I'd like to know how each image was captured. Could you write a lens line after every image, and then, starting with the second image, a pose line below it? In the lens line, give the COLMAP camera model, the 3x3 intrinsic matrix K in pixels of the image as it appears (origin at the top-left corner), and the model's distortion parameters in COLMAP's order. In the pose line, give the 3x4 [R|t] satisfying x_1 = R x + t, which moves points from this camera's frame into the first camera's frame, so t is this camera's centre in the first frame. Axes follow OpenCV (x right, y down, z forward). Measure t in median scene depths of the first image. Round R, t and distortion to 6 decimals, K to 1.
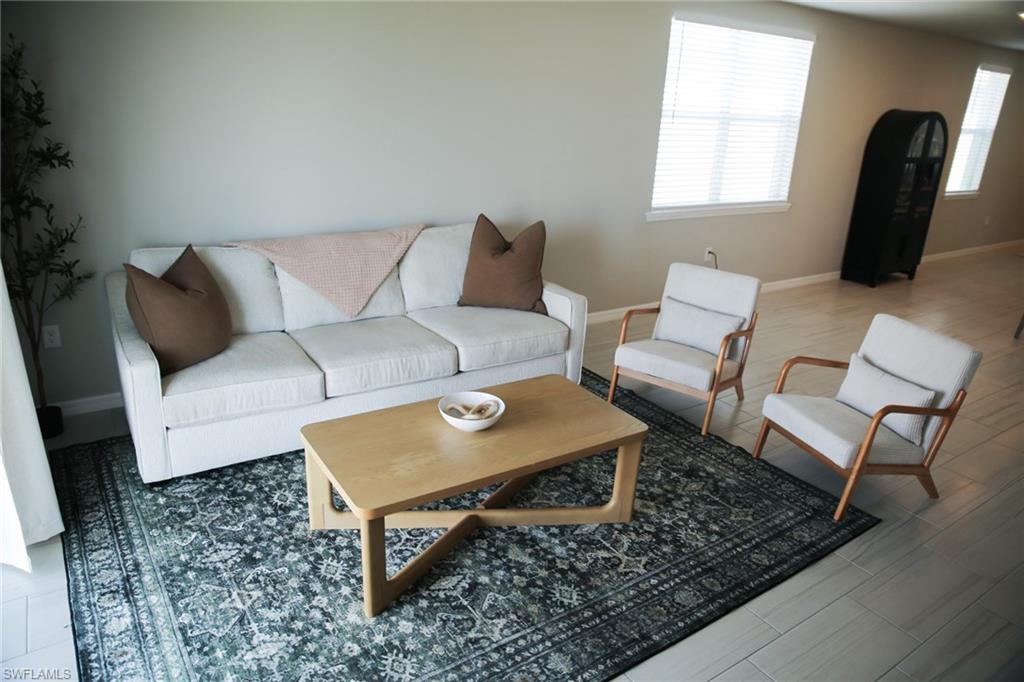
lens RADIAL K [[681.3, 0, 512.0], [0, 681.3, 341.0], [0, 0, 1]] dist [-0.096691, 0.000558]
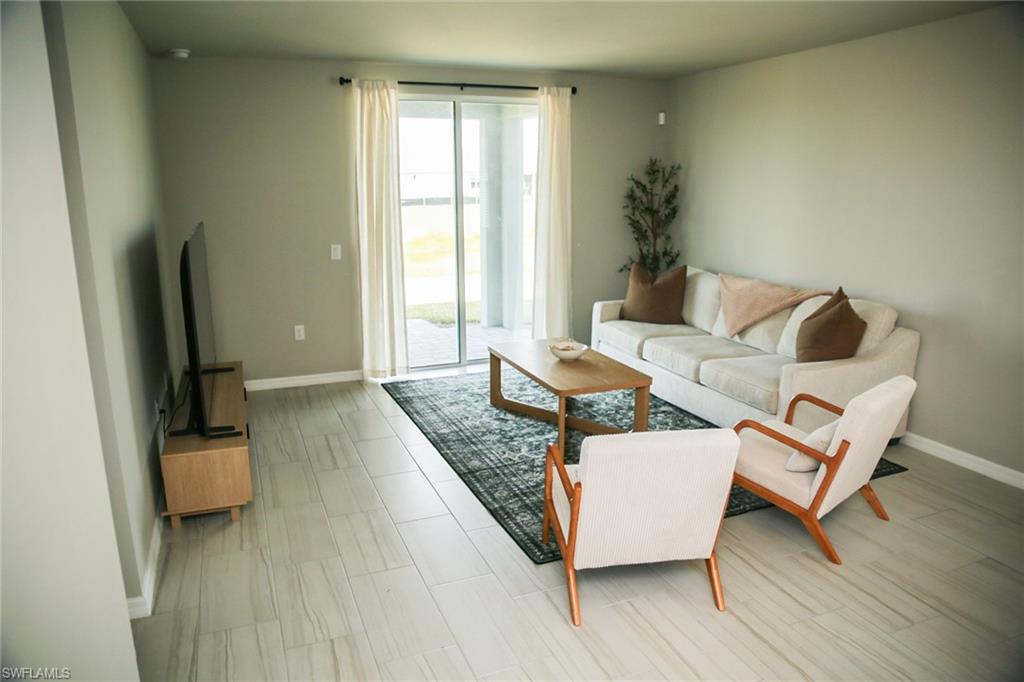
lens RADIAL K [[681.3, 0, 512.0], [0, 681.3, 341.0], [0, 0, 1]] dist [-0.096691, 0.000558]
pose [[-0.185063, 0.174378, -0.967132, 1.643661], [-0.349757, 0.908005, 0.230644, -0.267246], [0.918380, 0.380944, -0.107048, 1.066621]]
